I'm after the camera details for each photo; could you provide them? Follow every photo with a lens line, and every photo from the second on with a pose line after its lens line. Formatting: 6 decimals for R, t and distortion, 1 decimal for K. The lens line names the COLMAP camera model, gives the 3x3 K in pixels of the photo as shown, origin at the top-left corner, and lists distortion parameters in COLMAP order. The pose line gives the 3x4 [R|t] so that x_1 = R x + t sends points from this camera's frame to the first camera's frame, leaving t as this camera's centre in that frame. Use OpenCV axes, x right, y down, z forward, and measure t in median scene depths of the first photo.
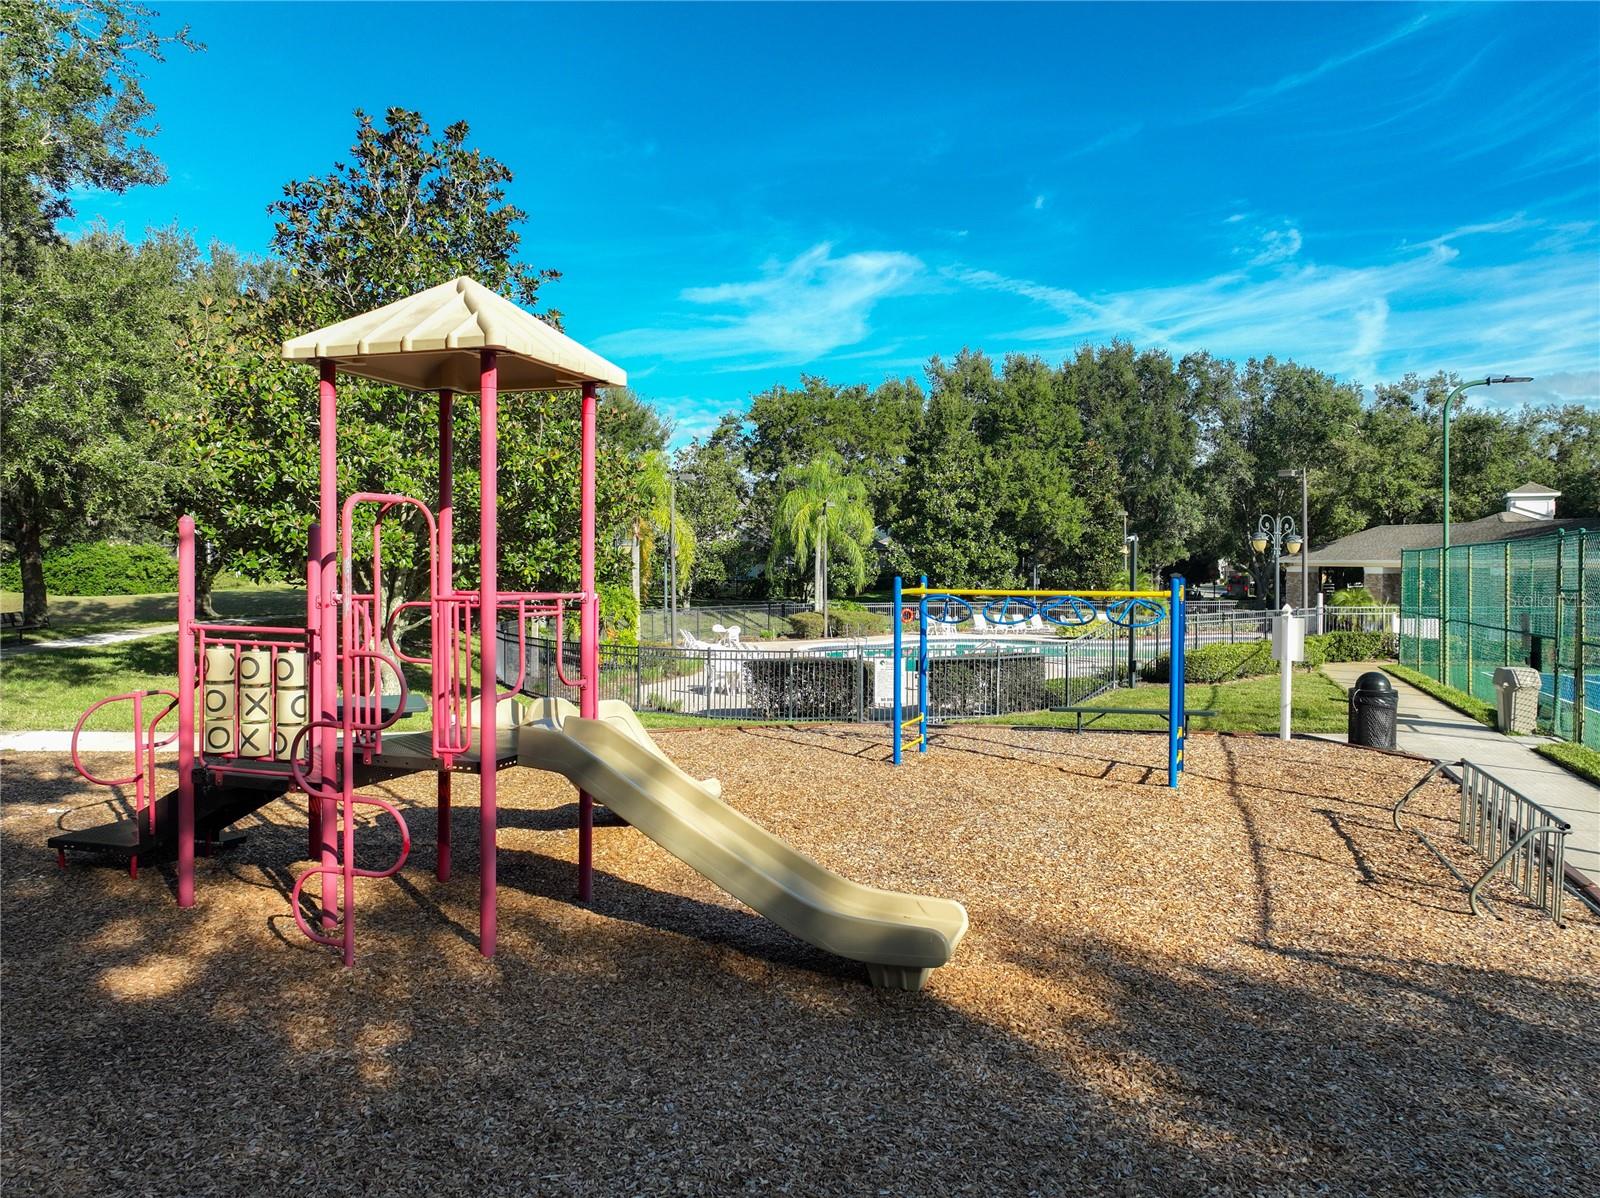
lens RADIAL K [[1145.2, 0, 800.0], [0, 1145.2, 599.0], [0, 0, 1]] dist [0.005872, 0.002064]
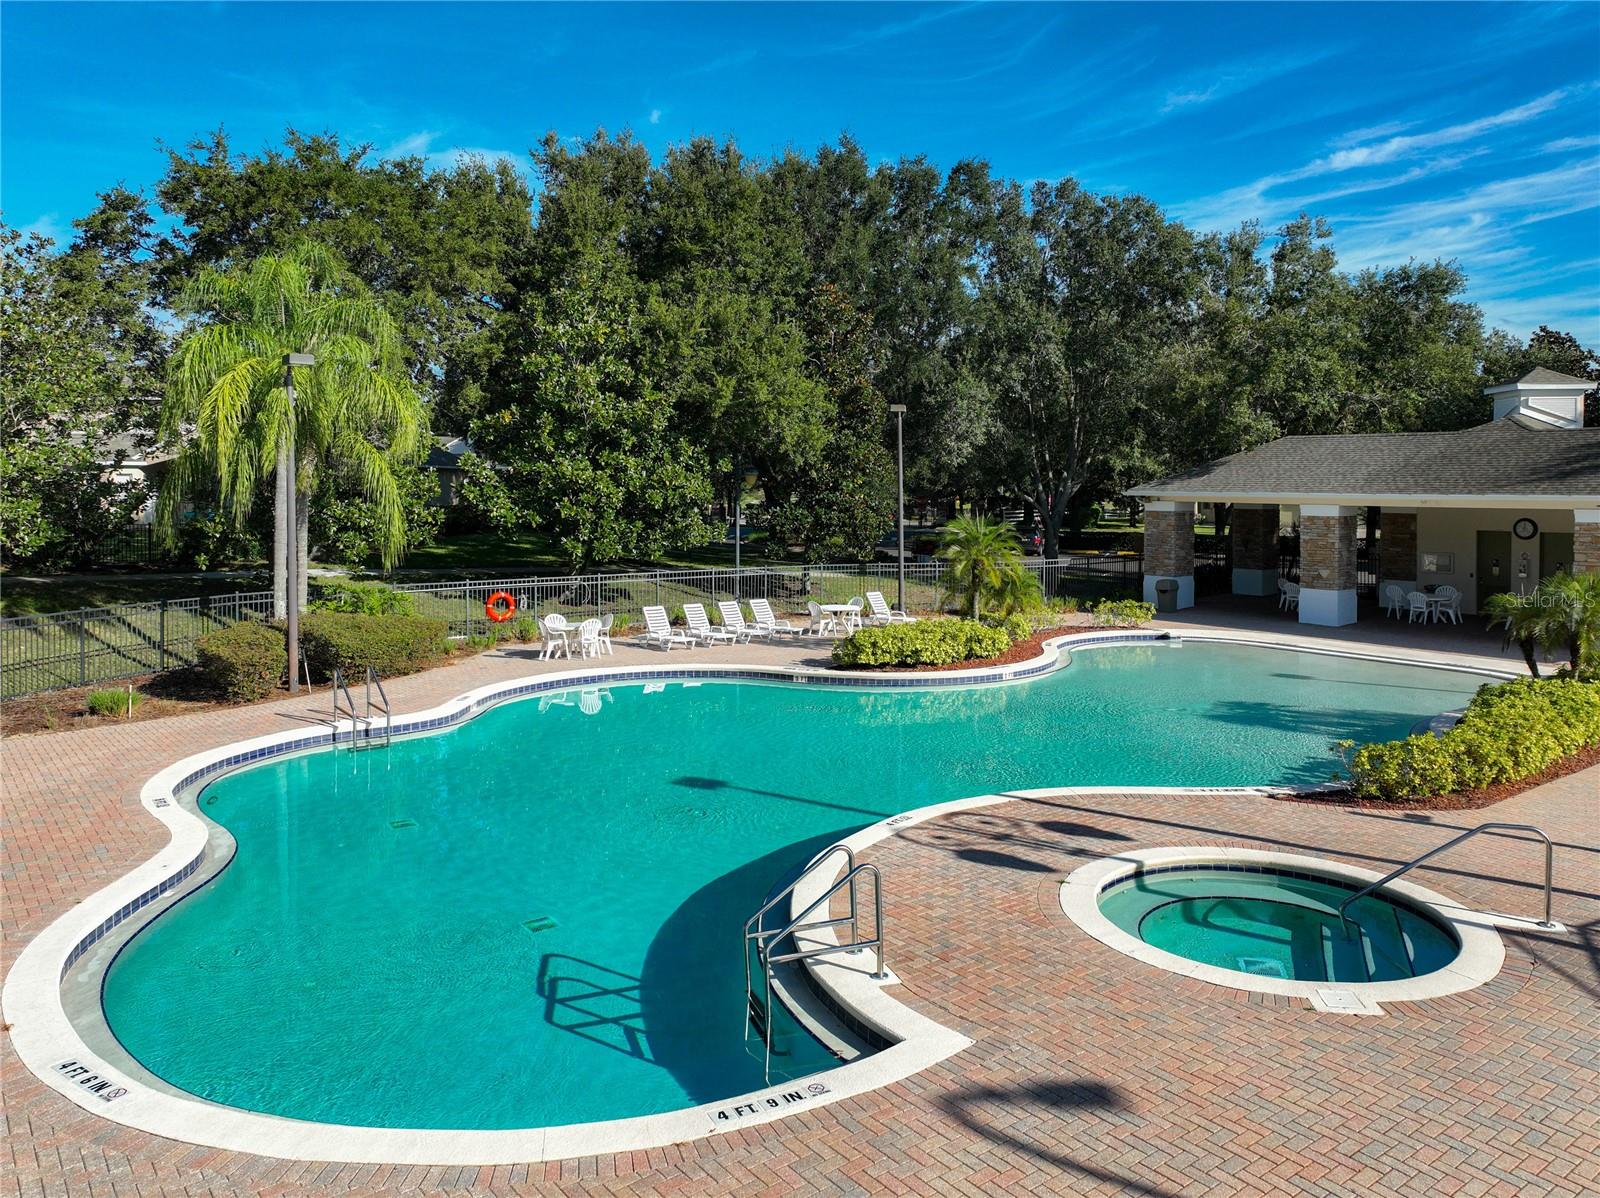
lens RADIAL K [[1142.4, 0, 817.8], [0, 1142.4, 504.2], [0, 0, 1]] dist [0.001943, -0.002575]
pose [[0.937129, -0.006623, 0.348921, 0.047164], [0.009961, 0.999920, -0.007772, -0.022607], [-0.348842, 0.010759, 0.937120, 0.464676]]
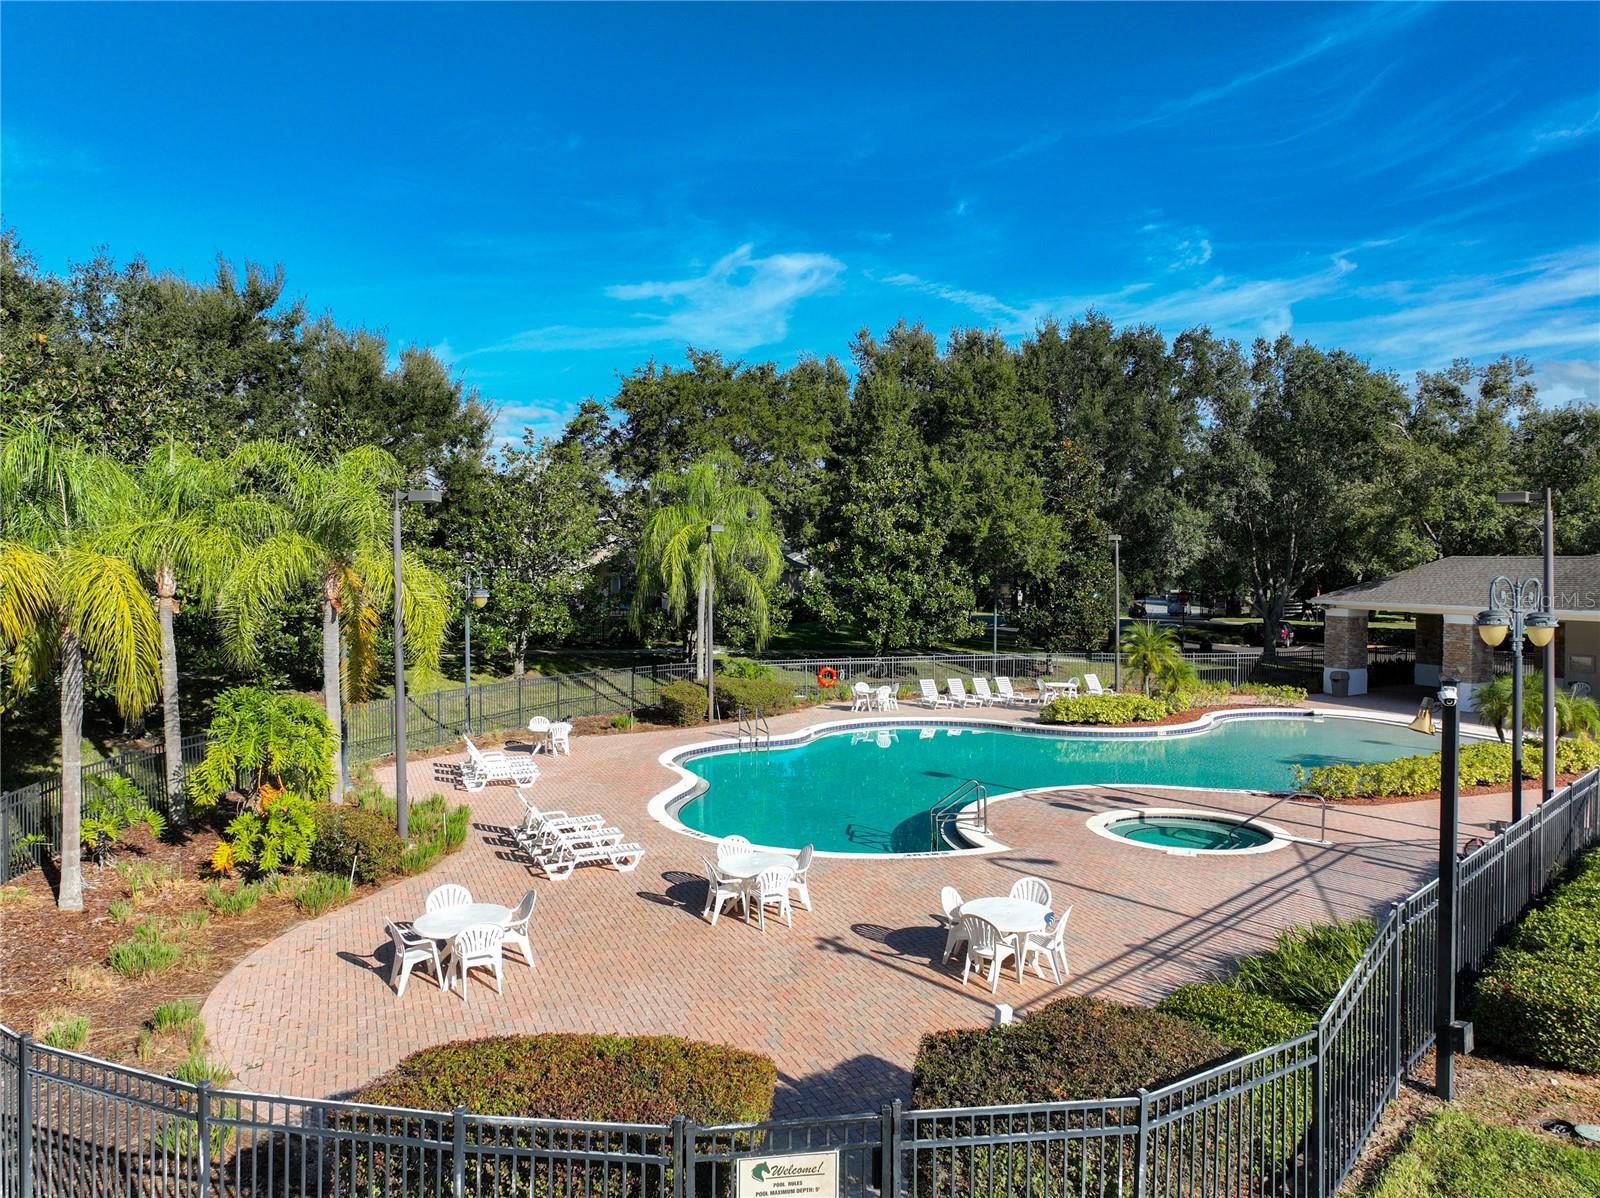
lens RADIAL K [[1120.8, 0, 818.7], [0, 1120.8, 597.3], [0, 0, 1]] dist [0.004639, -0.000236]
pose [[0.996595, -0.001404, 0.082444, 0.027333], [0.001301, 0.999998, 0.001307, -0.034888], [-0.082446, -0.001195, 0.996595, 0.271360]]
